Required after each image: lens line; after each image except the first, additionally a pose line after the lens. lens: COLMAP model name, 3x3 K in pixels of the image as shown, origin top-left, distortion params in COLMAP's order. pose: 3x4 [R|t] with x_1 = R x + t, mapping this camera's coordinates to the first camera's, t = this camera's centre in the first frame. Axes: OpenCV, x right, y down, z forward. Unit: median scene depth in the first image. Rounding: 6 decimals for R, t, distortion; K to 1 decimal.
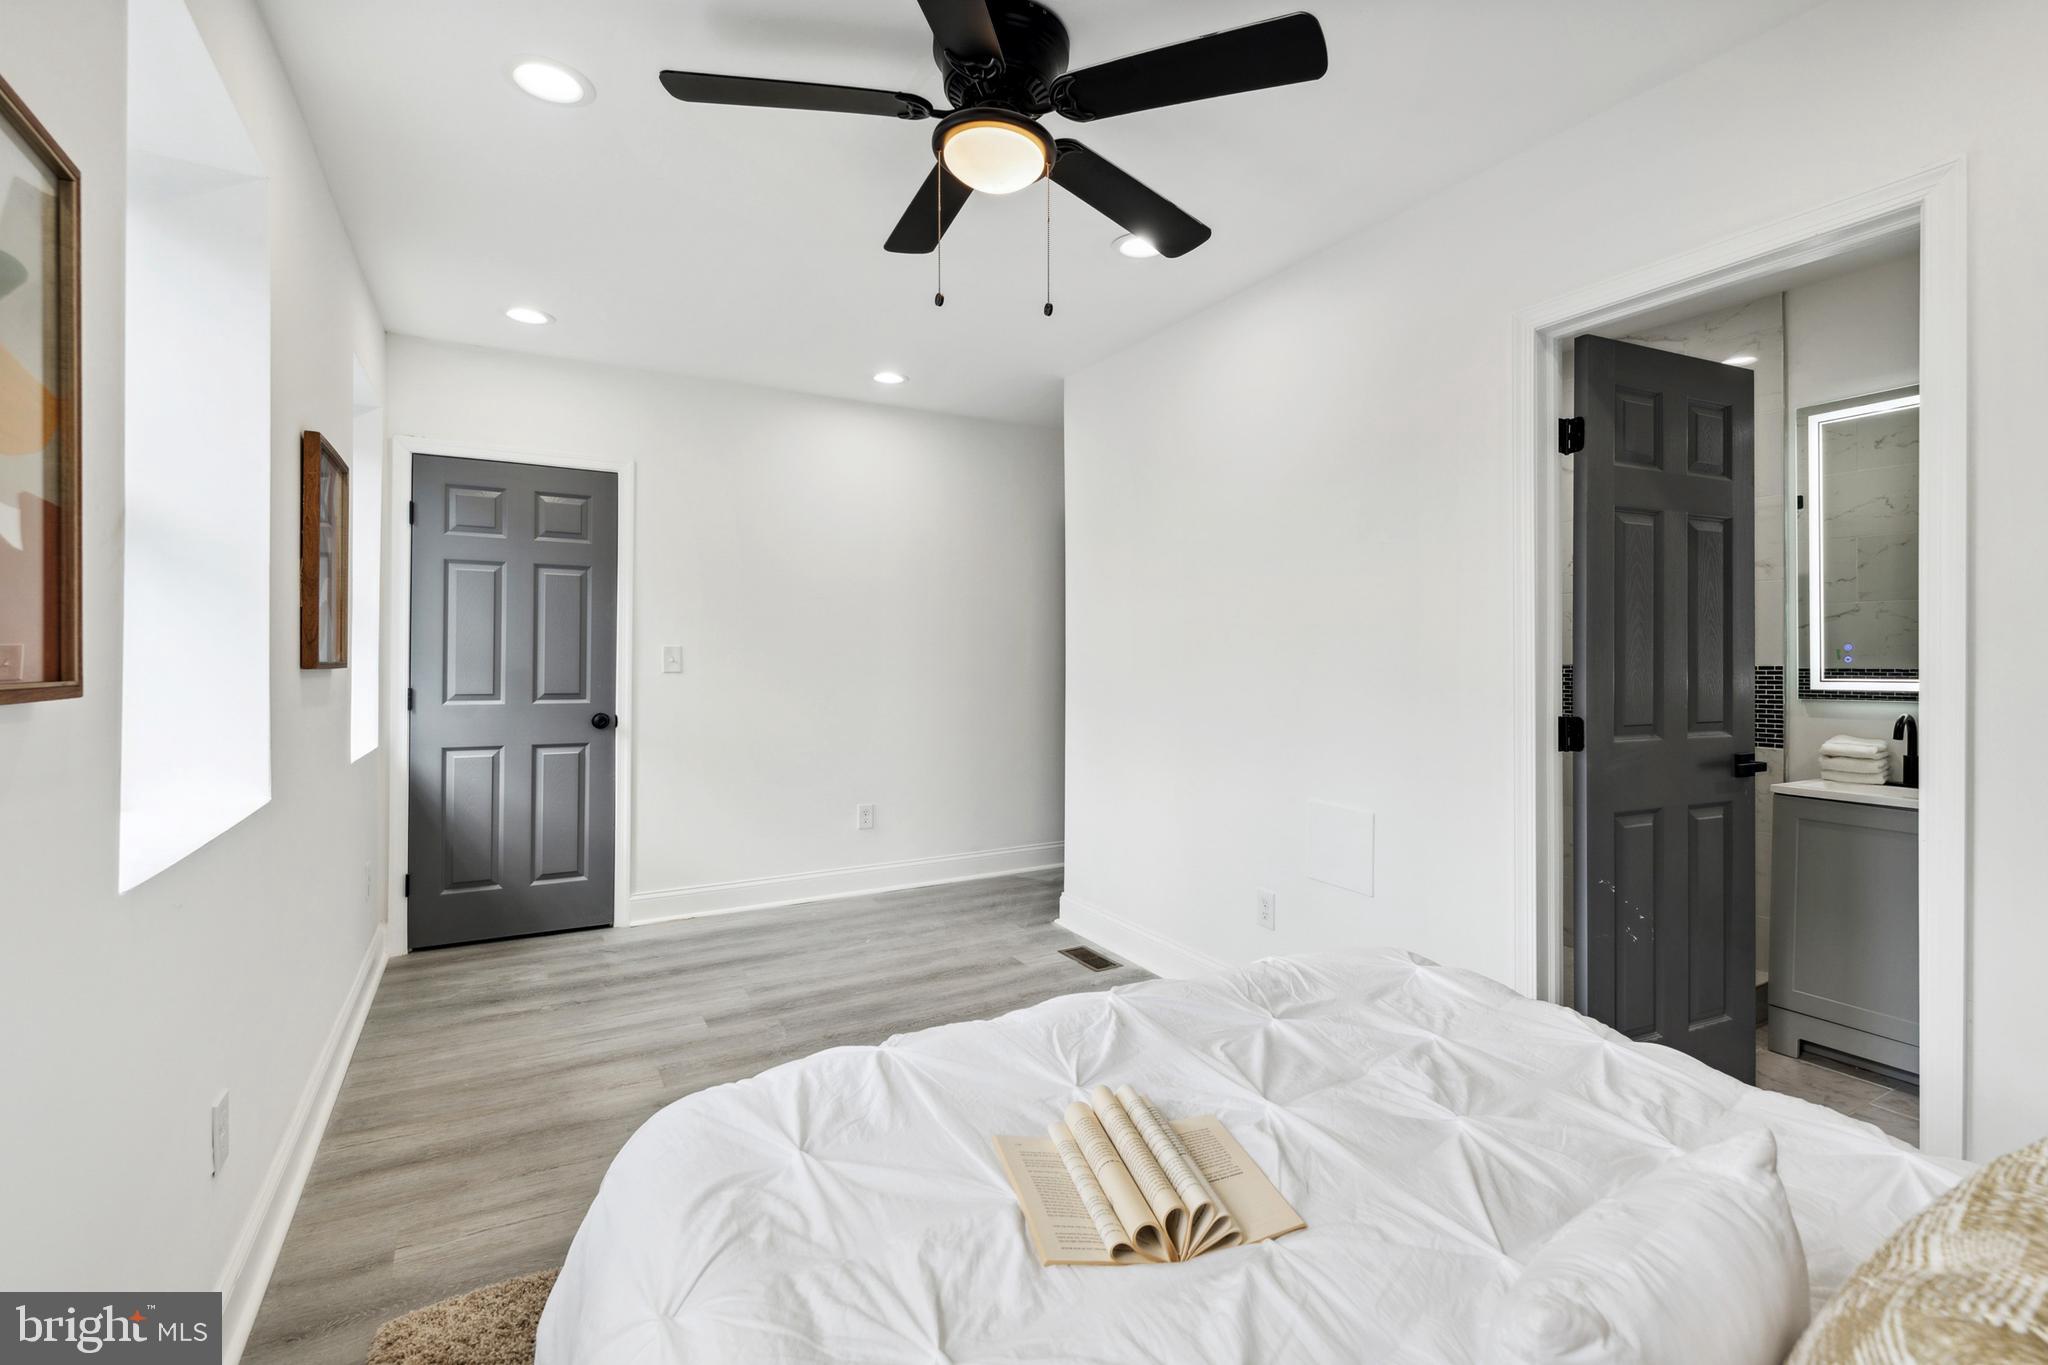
lens RADIAL K [[909.6, 0, 1028.6], [0, 909.6, 665.2], [0, 0, 1]] dist [0.001354, -0.000296]
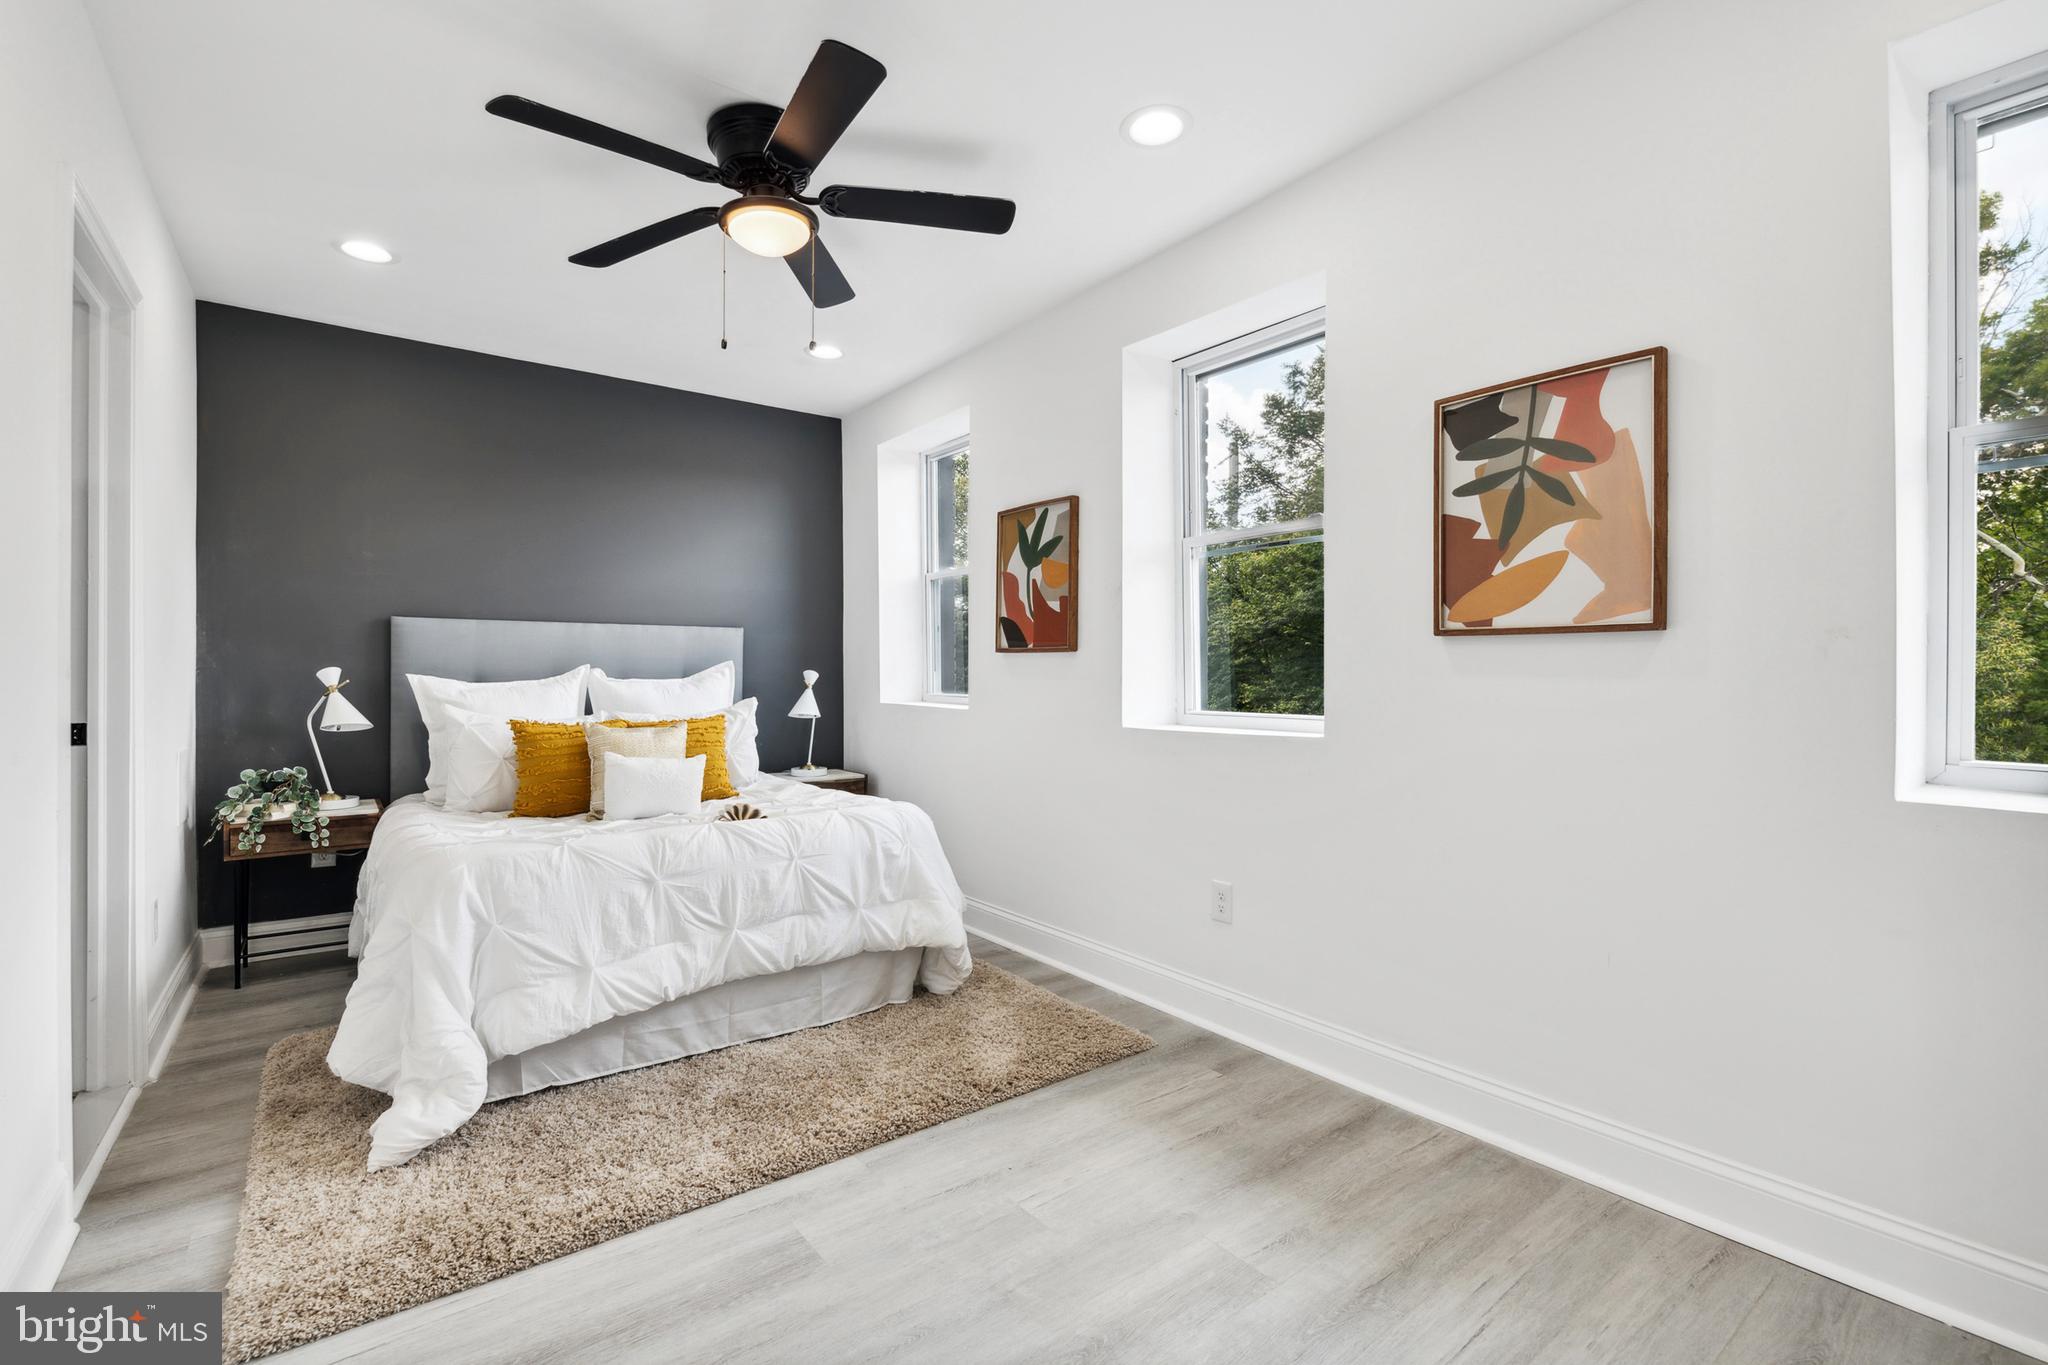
lens RADIAL K [[909.6, 0, 1028.6], [0, 909.6, 665.2], [0, 0, 1]] dist [0.001354, -0.000296]
pose [[-0.992230, -0.016307, -0.123340, -0.175884], [-0.015065, 0.999826, -0.010993, 0.045274], [0.123498, -0.009049, -0.992304, 1.693608]]
